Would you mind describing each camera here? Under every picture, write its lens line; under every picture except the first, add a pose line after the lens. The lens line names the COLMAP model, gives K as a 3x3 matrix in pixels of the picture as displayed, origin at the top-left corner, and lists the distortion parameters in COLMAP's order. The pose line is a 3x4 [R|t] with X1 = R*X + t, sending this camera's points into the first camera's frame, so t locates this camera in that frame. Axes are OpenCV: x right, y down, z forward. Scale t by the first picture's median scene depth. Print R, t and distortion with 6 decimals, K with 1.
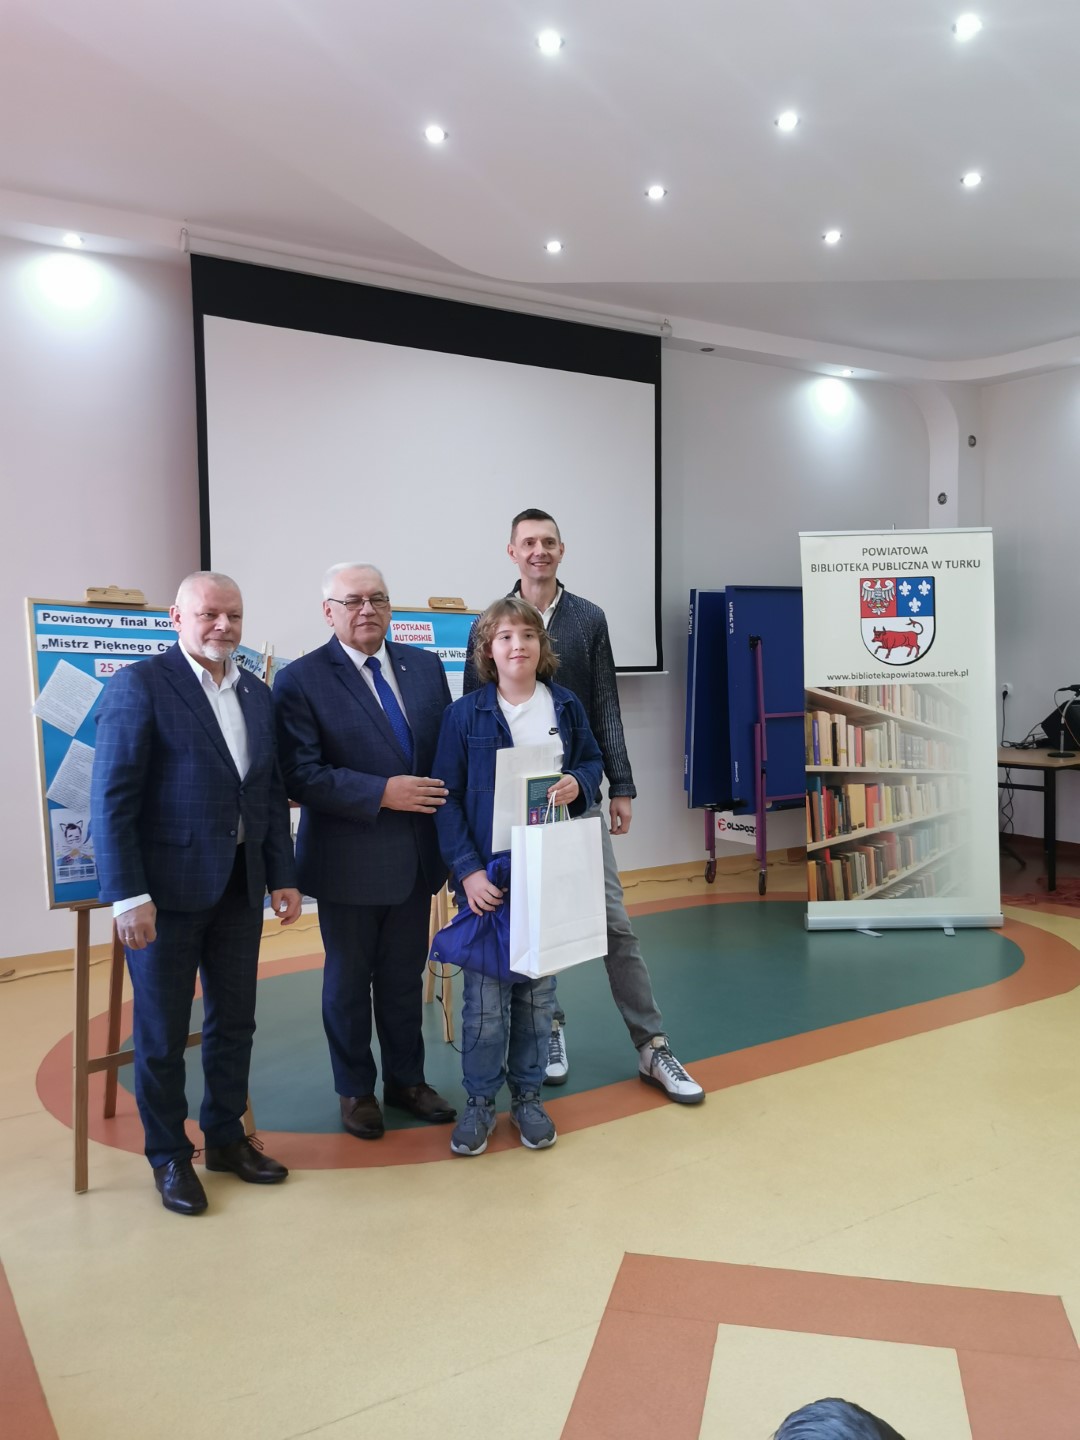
lens RADIAL K [[1179.7, 0, 577.1], [0, 1179.7, 709.0], [0, 0, 1]] dist [0.061918, -0.000606]
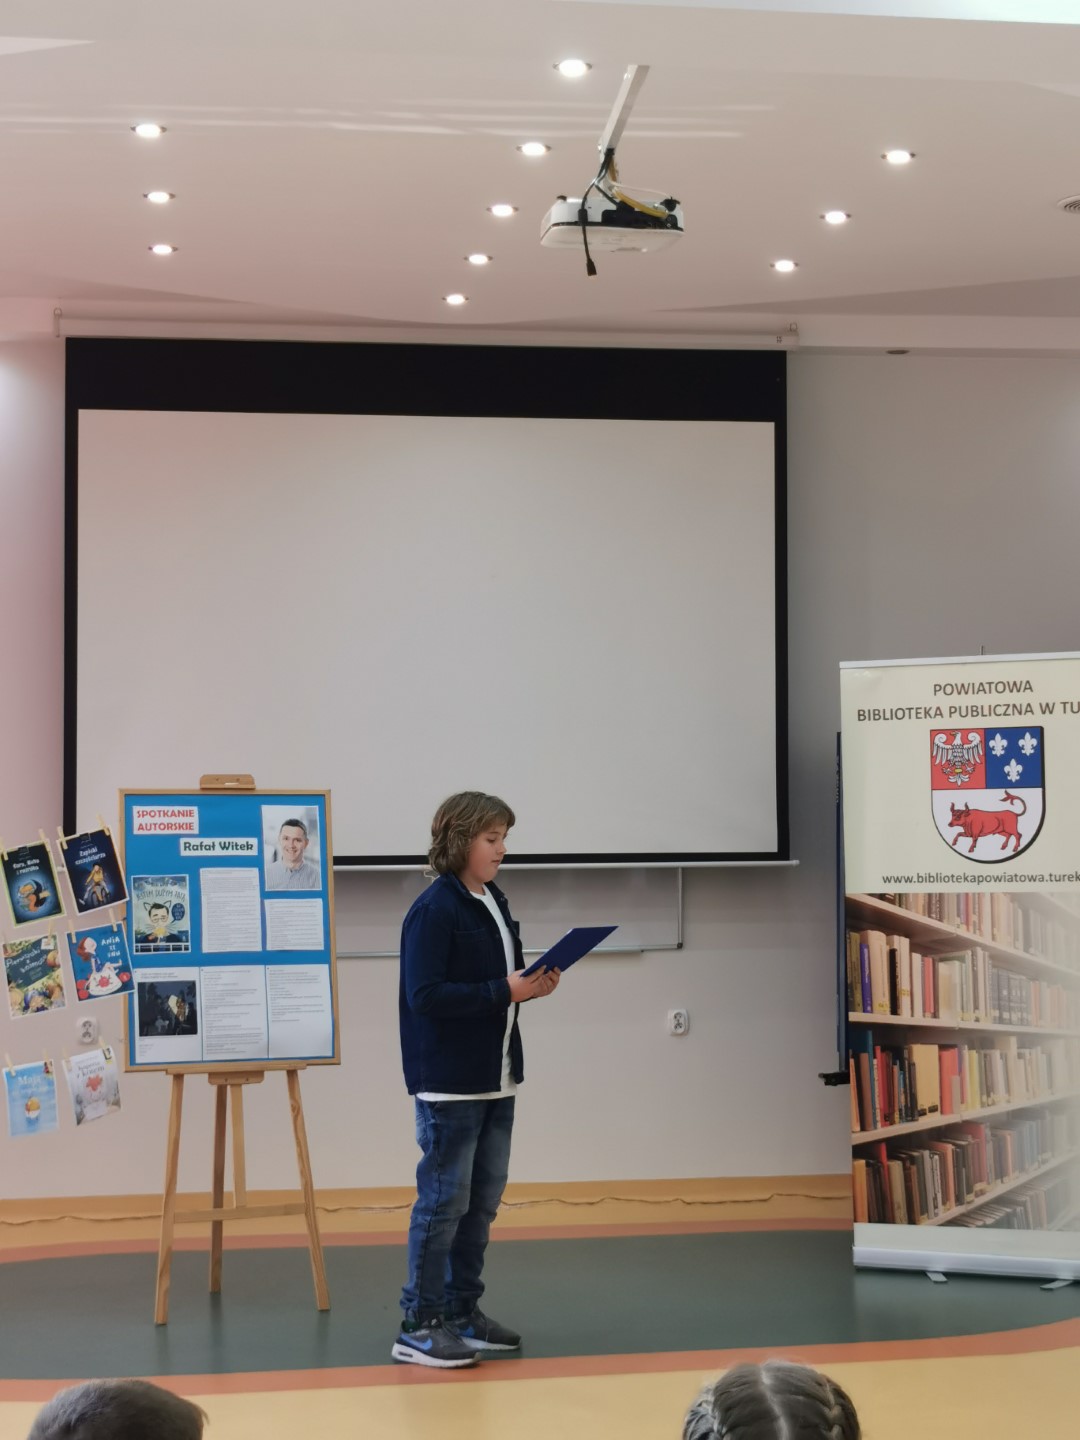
lens RADIAL K [[2553.1, 0, 541.5], [0, 2553.1, 712.0], [0, 0, 1]] dist [0.099371, 0.000000]
pose [[0.909296, -0.008241, -0.416068, 0.633642], [-0.021493, 0.997540, -0.066730, -0.020489], [0.415594, 0.069620, 0.906882, -0.380448]]
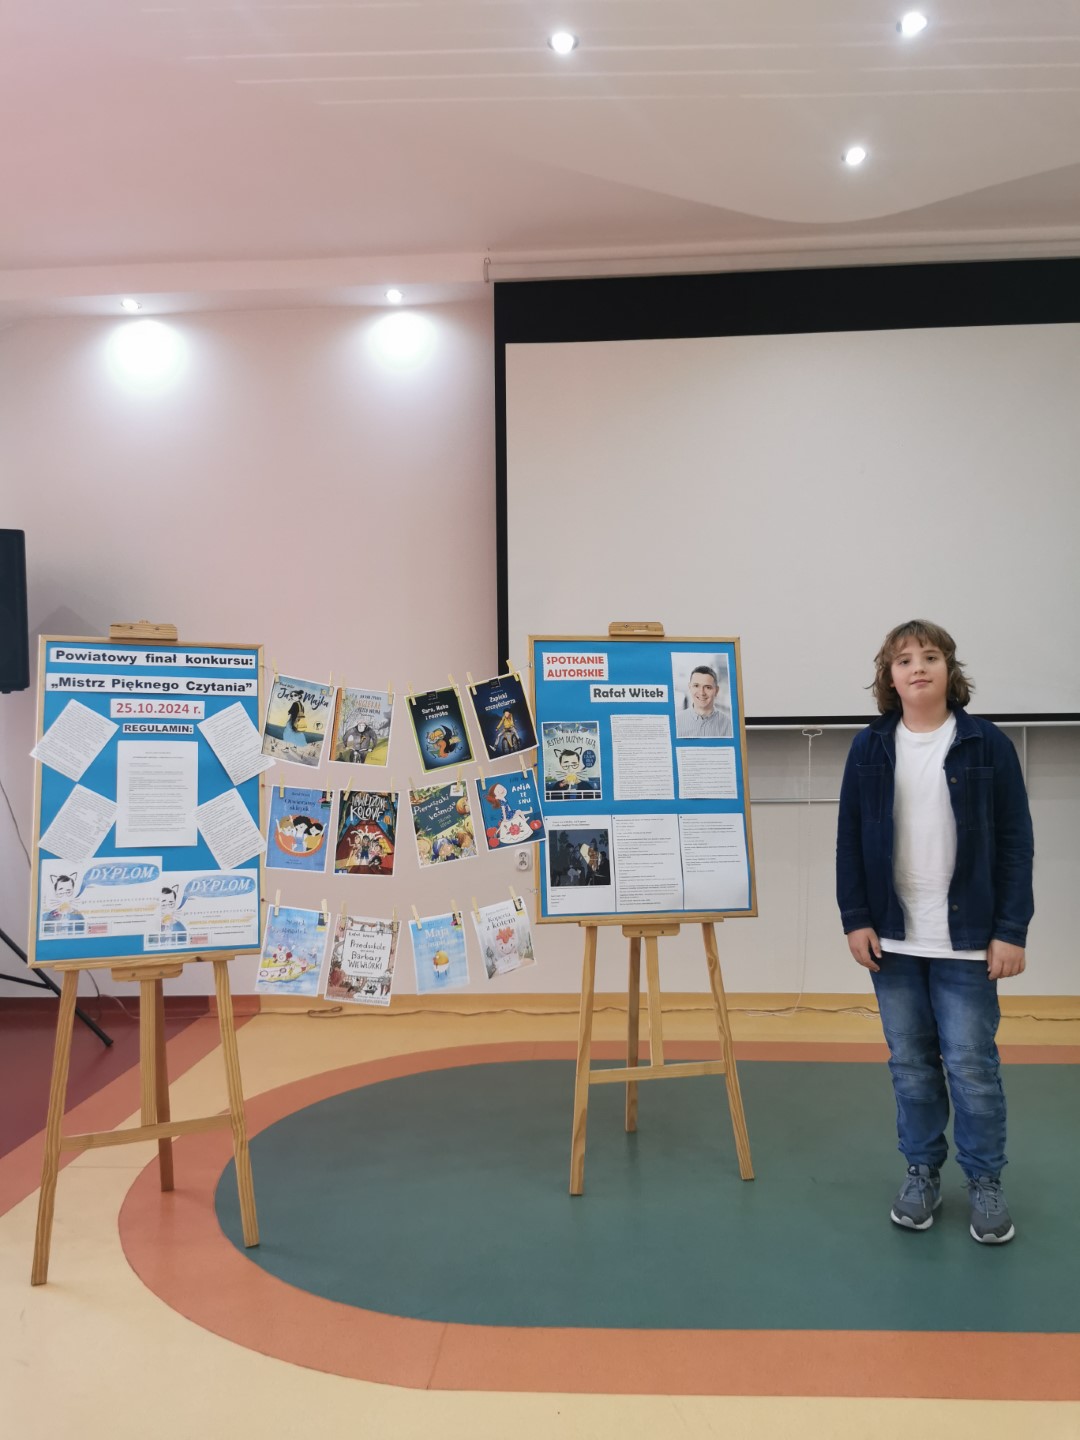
lens RADIAL K [[1135.5, 0, 536.8], [0, 1135.5, 719.9], [0, 0, 1]] dist [0.053128, -0.007438]
pose [[0.811823, -0.001984, -0.583900, 0.222202], [-0.020764, 0.999264, -0.032265, -0.002157], [0.583534, 0.038318, 0.811184, 0.271743]]
